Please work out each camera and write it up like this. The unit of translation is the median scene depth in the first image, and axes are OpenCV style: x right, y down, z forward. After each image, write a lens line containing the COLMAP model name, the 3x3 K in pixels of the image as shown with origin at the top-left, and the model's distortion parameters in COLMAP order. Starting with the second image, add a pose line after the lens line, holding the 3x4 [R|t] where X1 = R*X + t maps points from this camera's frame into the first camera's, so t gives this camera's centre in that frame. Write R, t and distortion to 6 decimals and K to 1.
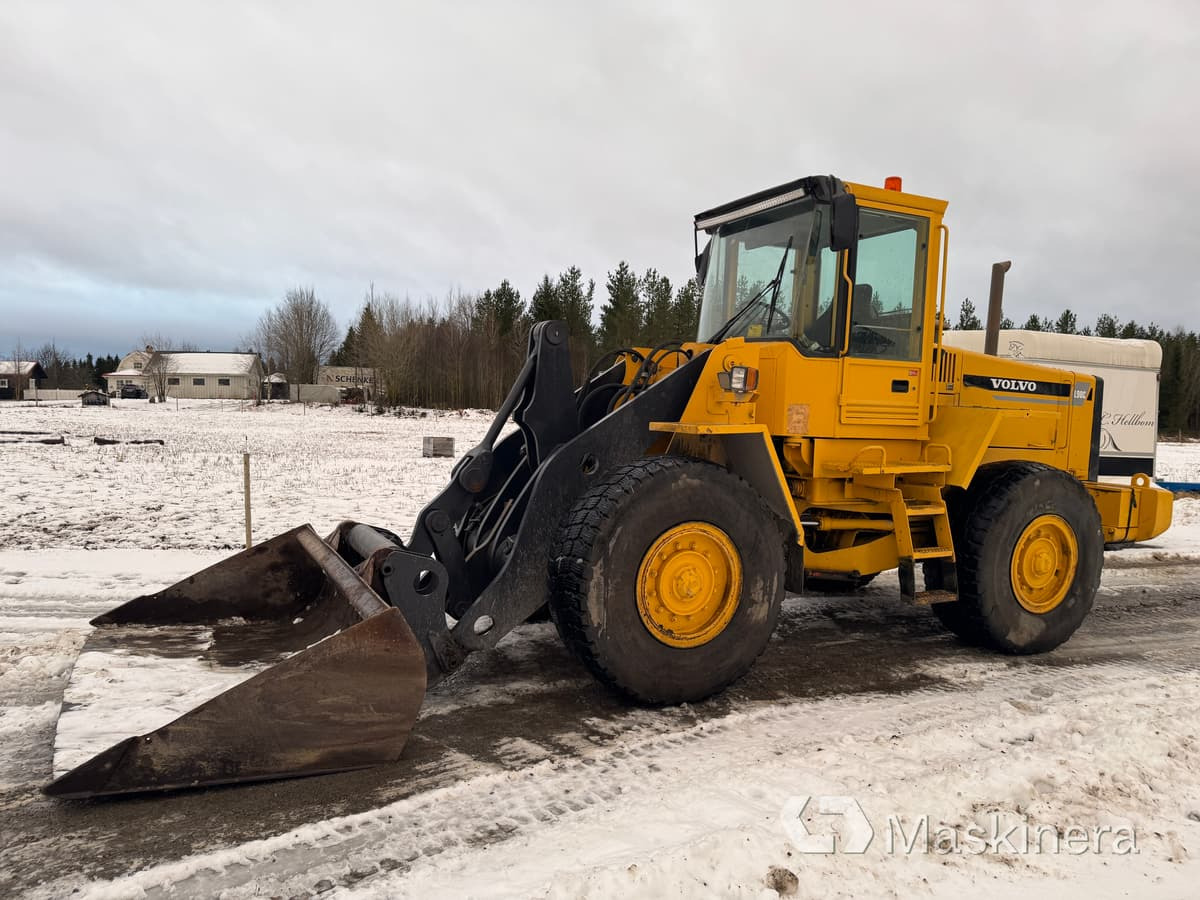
lens RADIAL K [[844.9, 0, 600.0], [0, 844.9, 450.0], [0, 0, 1]] dist [0.066476, -0.080178]
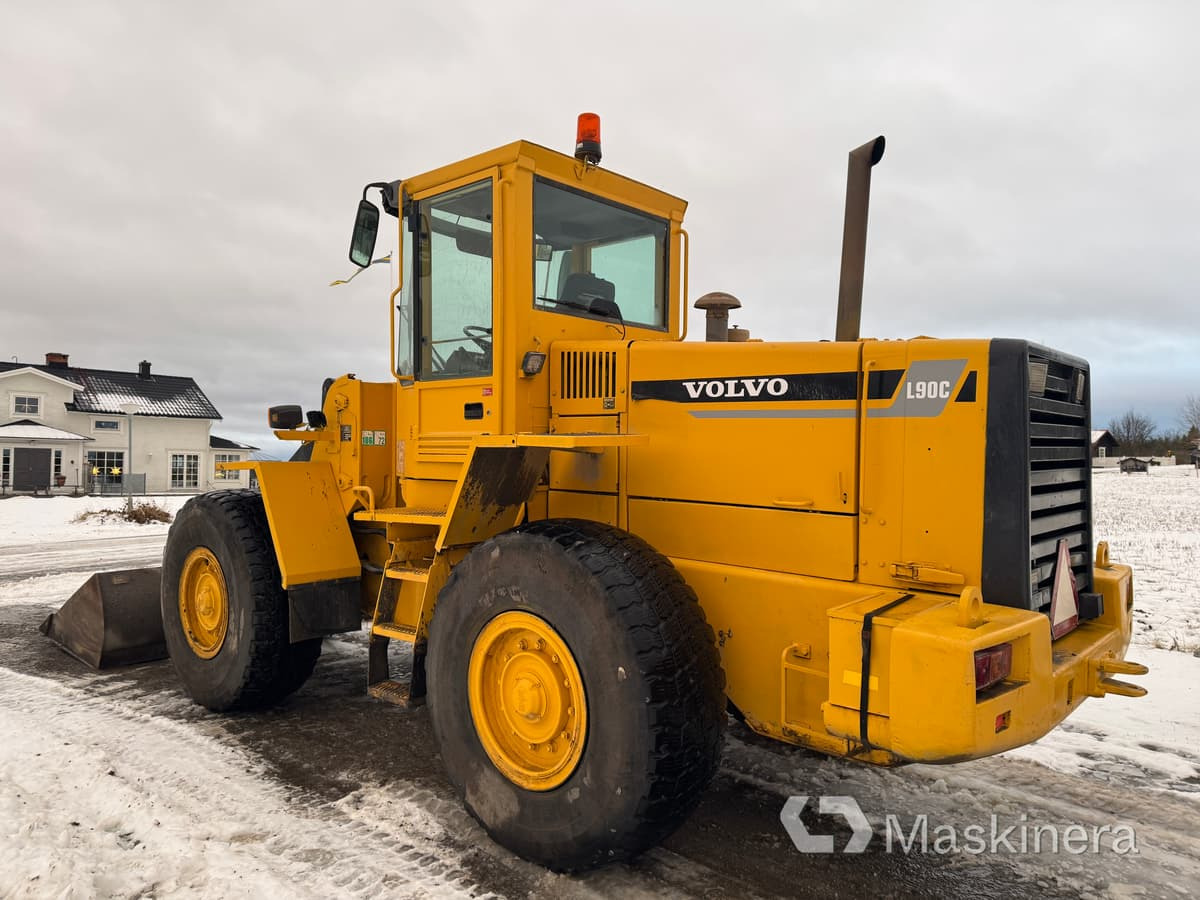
lens RADIAL K [[844.9, 0, 600.0], [0, 844.9, 450.0], [0, 0, 1]] dist [0.066476, -0.080178]
pose [[0.361435, -0.032920, -0.931816, 1.213984], [-0.042234, 0.997773, -0.051633, -0.008077], [0.931440, 0.058016, 0.359239, 0.938154]]
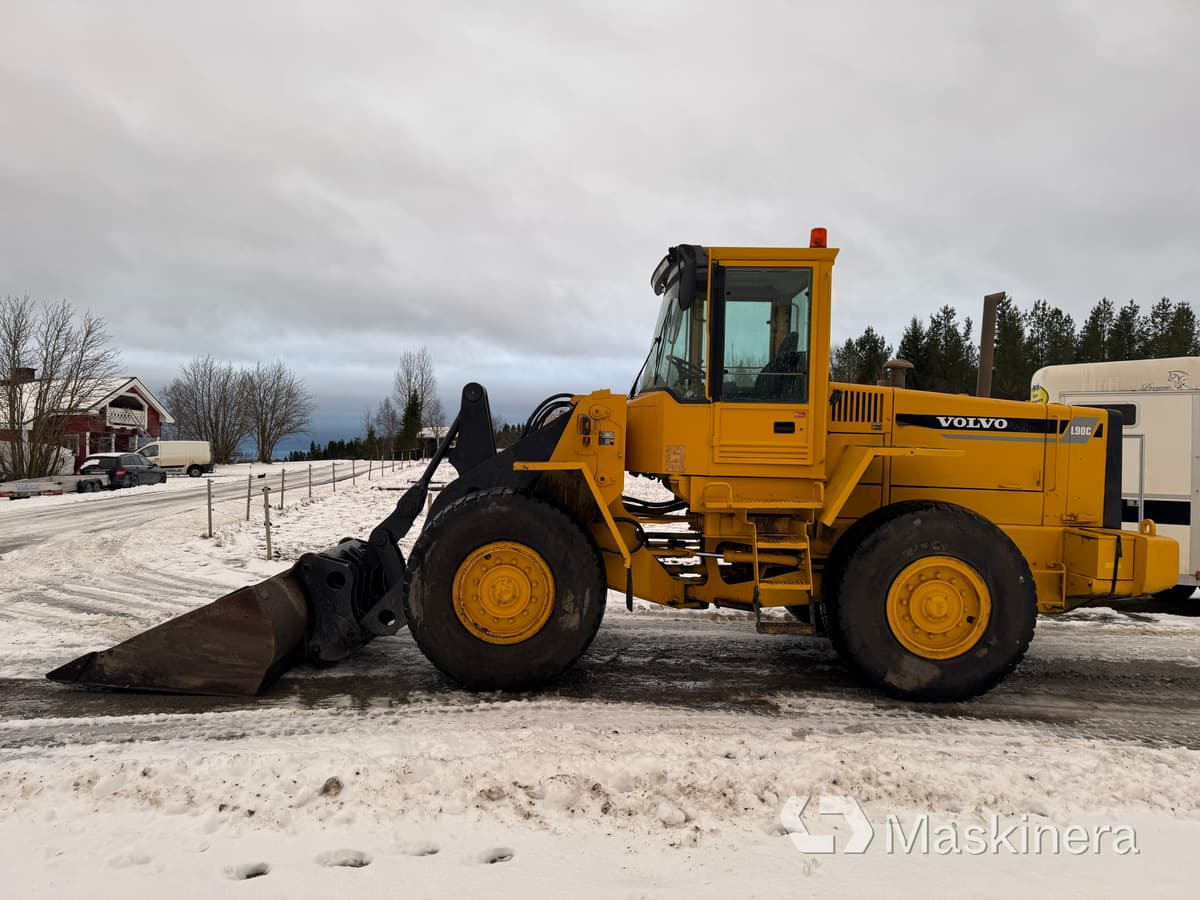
lens RADIAL K [[844.9, 0, 600.0], [0, 844.9, 450.0], [0, 0, 1]] dist [0.066476, -0.080178]
pose [[0.895781, -0.014037, -0.444274, 0.684550], [-0.012940, 0.998254, -0.057630, 0.018644], [0.444307, 0.057372, 0.894036, -0.042630]]
